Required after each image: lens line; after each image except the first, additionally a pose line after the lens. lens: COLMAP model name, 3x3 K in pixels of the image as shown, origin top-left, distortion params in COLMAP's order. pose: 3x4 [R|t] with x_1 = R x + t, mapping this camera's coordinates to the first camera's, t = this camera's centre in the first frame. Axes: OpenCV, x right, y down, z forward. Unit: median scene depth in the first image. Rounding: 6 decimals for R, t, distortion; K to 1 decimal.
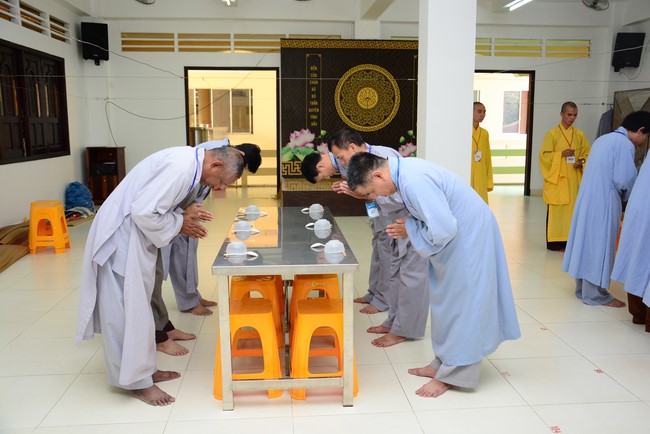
lens RADIAL K [[610.1, 0, 325.0], [0, 610.1, 217.0], [0, 0, 1]] dist [-0.053249, 0.120359]
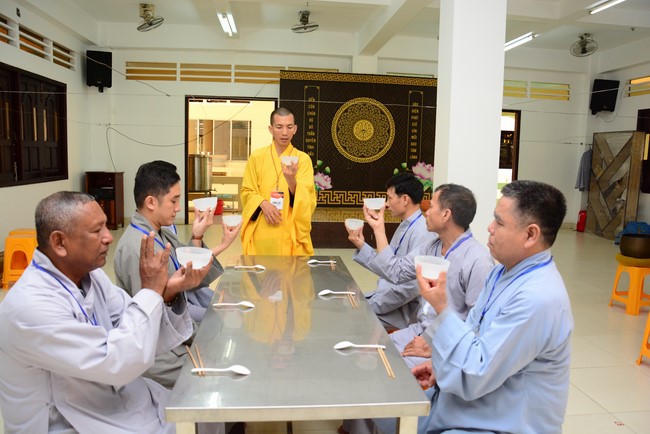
lens RADIAL K [[544.5, 0, 325.0], [0, 544.5, 217.0], [0, 0, 1]] dist [-0.099072, 0.000186]
pose [[0.999482, 0.024204, 0.021207, -0.010707], [-0.023388, 0.999006, -0.037957, -0.013753], [-0.022105, 0.037441, 0.999054, 0.097102]]
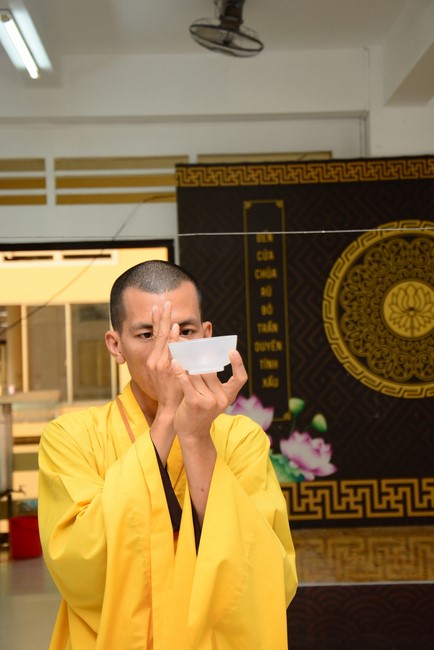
lens RADIAL K [[1302.4, 0, 219.4], [0, 1302.4, 324.3], [0, 0, 1]] dist [0.521126, -1.228745]
pose [[0.998367, -0.037637, -0.042969, -0.013448], [0.028954, 0.981875, -0.187306, -0.038597], [0.049240, 0.185756, 0.981361, 0.205305]]
